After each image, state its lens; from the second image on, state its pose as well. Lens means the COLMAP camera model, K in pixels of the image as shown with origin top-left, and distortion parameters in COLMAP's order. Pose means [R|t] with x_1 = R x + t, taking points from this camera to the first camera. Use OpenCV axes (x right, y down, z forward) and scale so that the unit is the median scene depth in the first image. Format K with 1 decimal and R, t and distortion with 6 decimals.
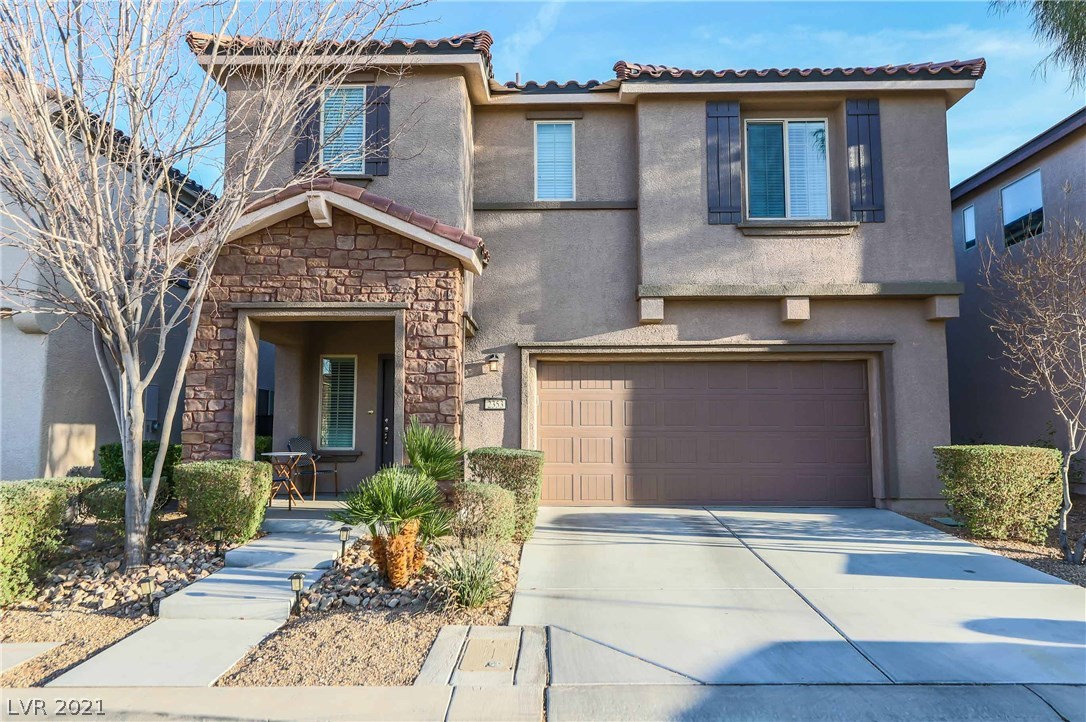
lens RADIAL K [[751.3, 0, 543.0], [0, 751.3, 361.0], [0, 0, 1]] dist [-0.001145, 0.001717]
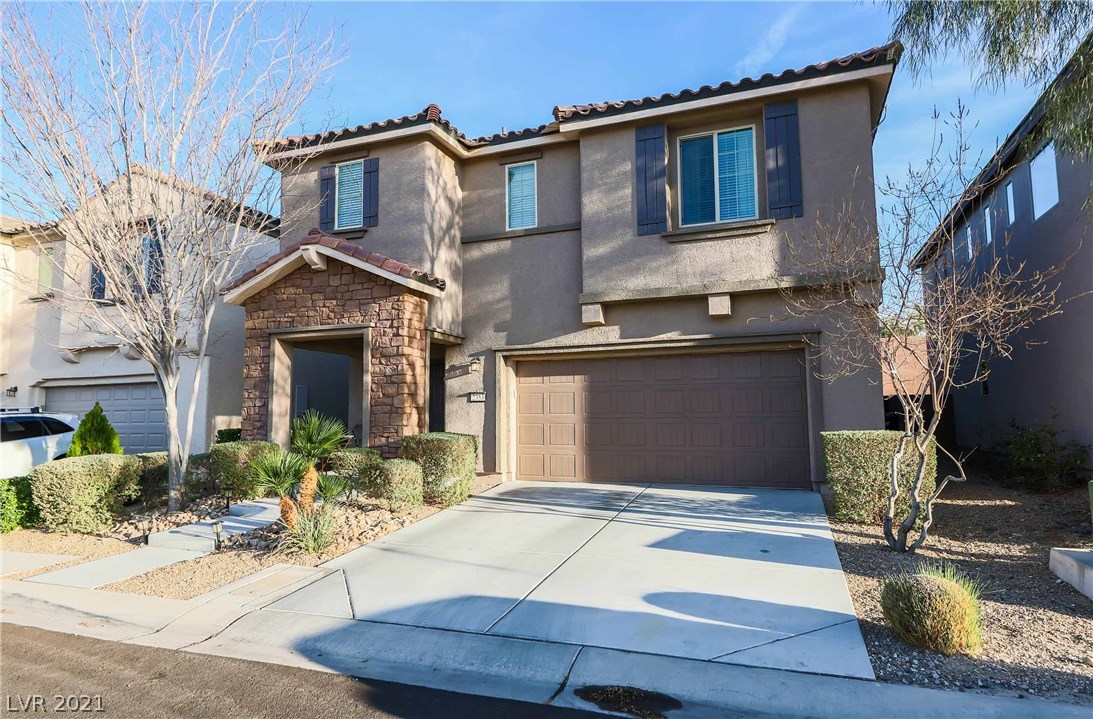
lens RADIAL K [[640.2, 0, 546.5], [0, 640.2, 359.5], [0, 0, 1]] dist [-0.001107, -0.000825]
pose [[0.938987, -0.037570, -0.341894, 0.414443], [0.039423, 0.999221, -0.001530, 0.000760], [0.341686, -0.012042, 0.939737, 0.040375]]
